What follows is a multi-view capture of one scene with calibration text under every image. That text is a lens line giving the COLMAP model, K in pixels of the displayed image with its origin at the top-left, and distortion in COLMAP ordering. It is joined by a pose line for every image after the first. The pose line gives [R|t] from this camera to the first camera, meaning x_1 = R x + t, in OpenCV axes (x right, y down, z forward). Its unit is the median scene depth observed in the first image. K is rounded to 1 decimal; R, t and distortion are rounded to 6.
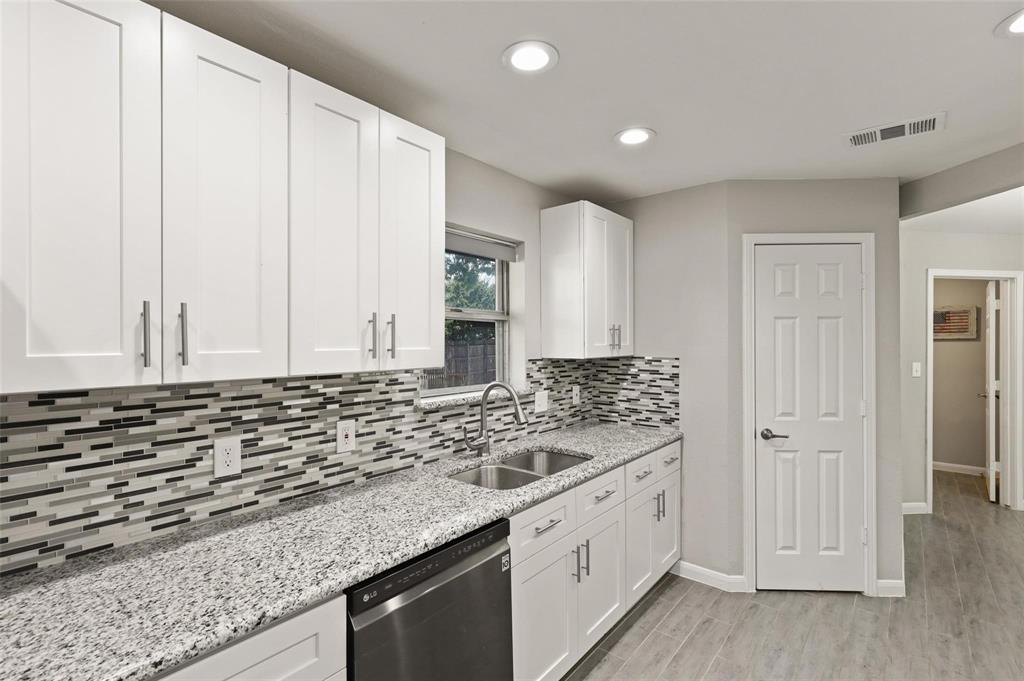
lens RADIAL K [[460.6, 0, 524.5], [0, 460.6, 341.8], [0, 0, 1]] dist [0.001240, -0.000135]
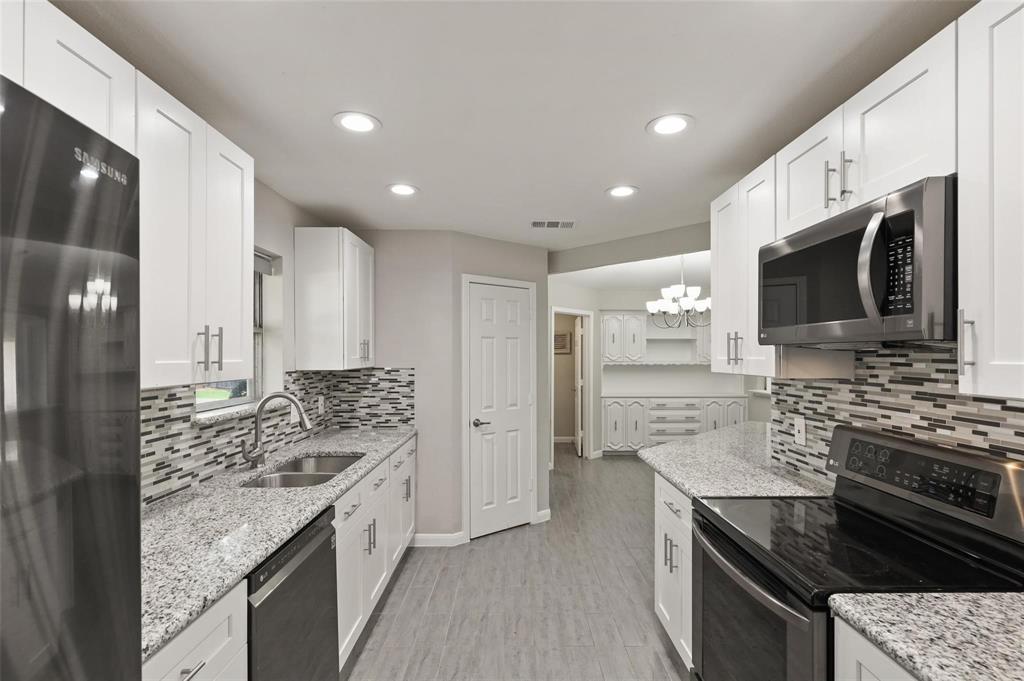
lens RADIAL K [[467.6, 0, 518.1], [0, 467.6, 354.5], [0, 0, 1]] dist [0.001882, -0.000353]
pose [[0.764423, 0.001270, 0.644714, -0.280264], [-0.000150, 0.999998, -0.001793, 0.001605], [-0.644715, 0.001274, 0.764422, -0.136830]]
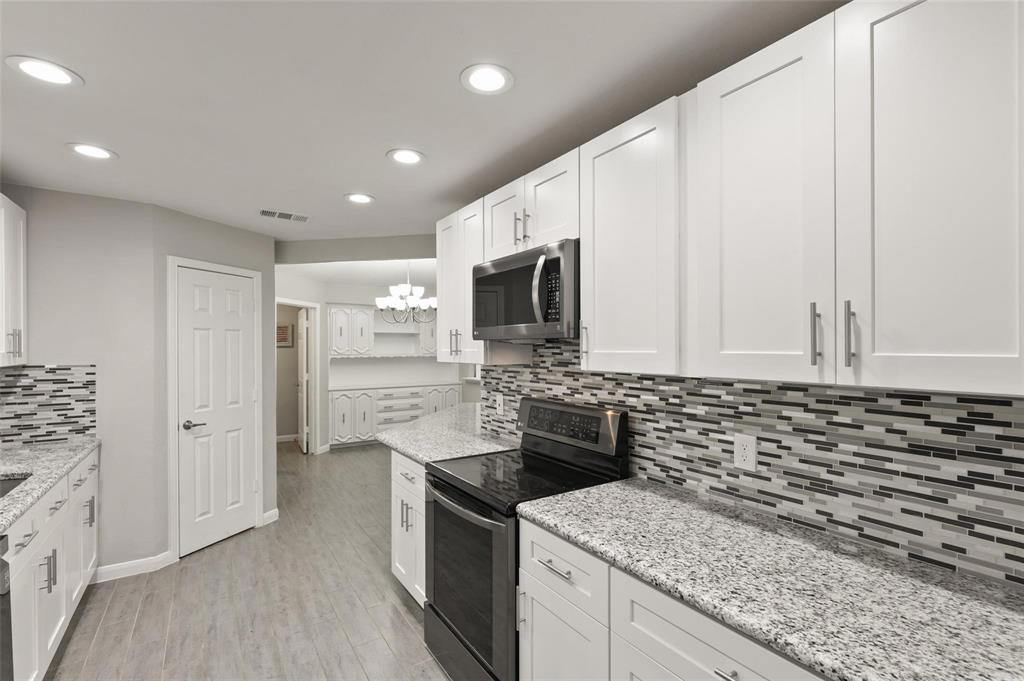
lens RADIAL K [[466.0, 0, 519.2], [0, 466.0, 346.9], [0, 0, 1]] dist [0.000795, -0.000157]
pose [[0.283081, 0.000901, 0.959096, -0.413342], [0.003691, 0.999991, -0.002029, 0.001895], [-0.959089, 0.004114, 0.283075, -0.182826]]
